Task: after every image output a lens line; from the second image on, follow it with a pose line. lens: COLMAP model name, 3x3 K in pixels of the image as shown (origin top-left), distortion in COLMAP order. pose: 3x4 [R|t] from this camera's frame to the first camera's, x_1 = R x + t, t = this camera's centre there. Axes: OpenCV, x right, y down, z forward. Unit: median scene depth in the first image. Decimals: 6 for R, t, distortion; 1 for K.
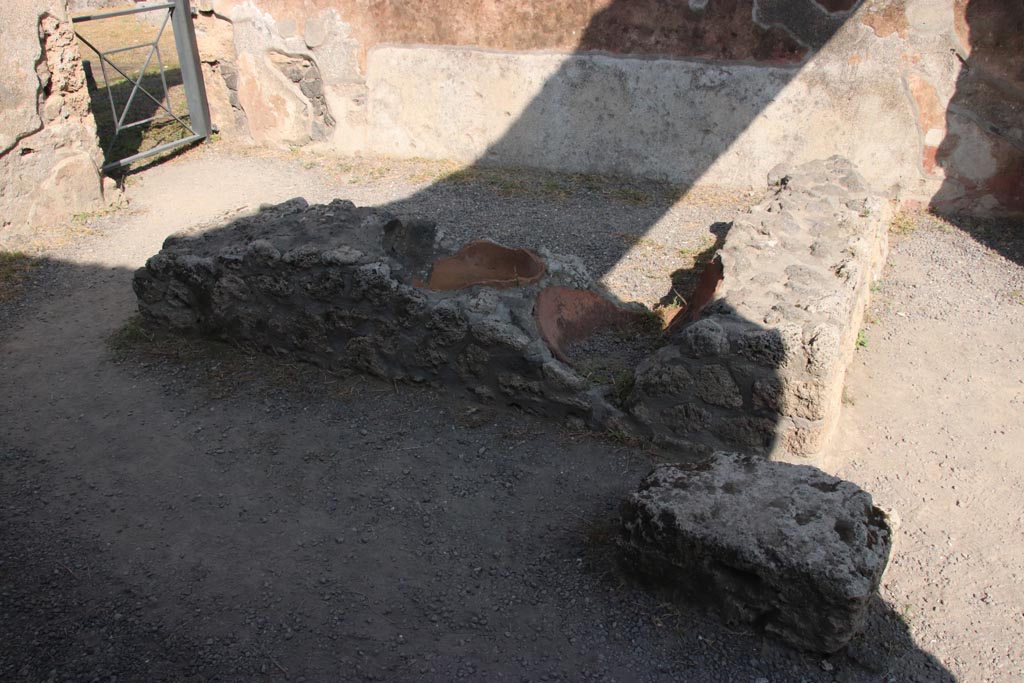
lens RADIAL K [[866.0, 0, 512.0], [0, 866.0, 341.5], [0, 0, 1]] dist [-0.143581, 0.164468]
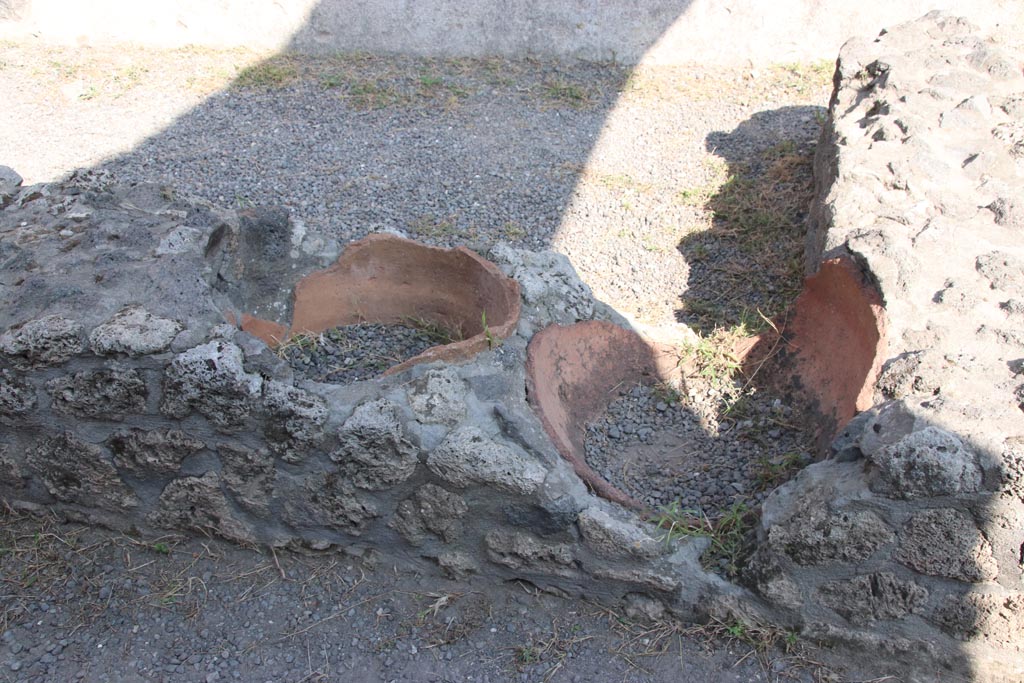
lens RADIAL K [[1081.7, 0, 512.0], [0, 1081.7, 341.5], [0, 0, 1]] dist [-0.059200, 0.356920]
pose [[0.975805, -0.127262, 0.177790, -0.097040], [0.105667, 0.986375, 0.126090, -0.149649], [-0.191414, -0.104253, 0.975957, 0.357728]]
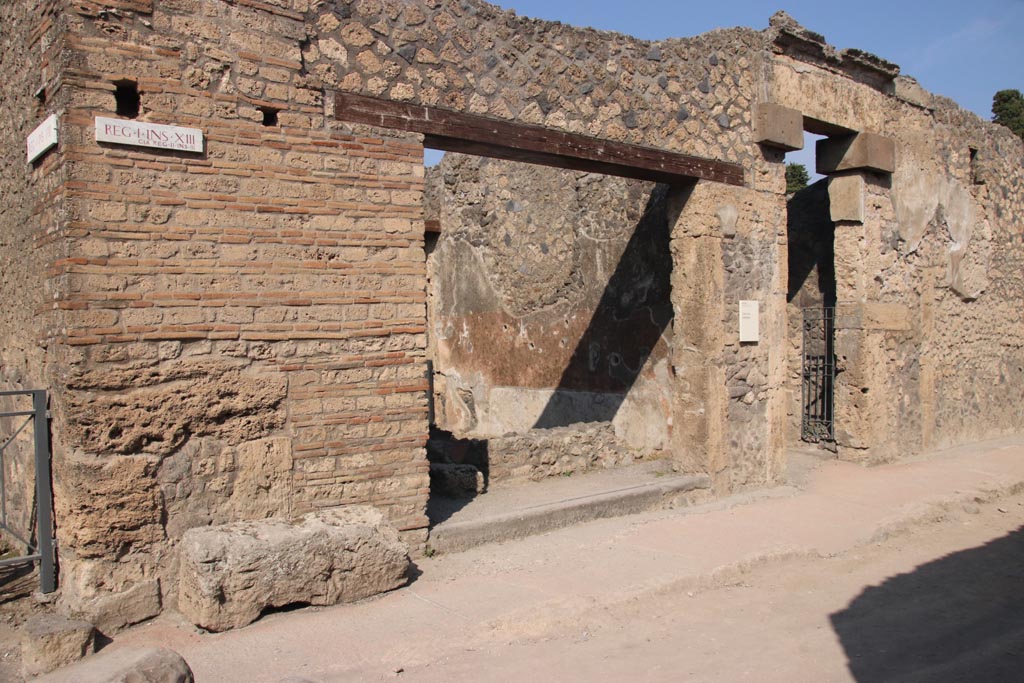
lens RADIAL K [[894.9, 0, 512.8], [0, 894.9, 334.3], [0, 0, 1]] dist [-0.117076, 0.178593]
pose [[0.904535, 0.007083, -0.426341, 1.054449], [-0.200080, 0.890004, -0.409708, 0.579998], [0.376543, 0.455897, 0.806457, -1.139820]]
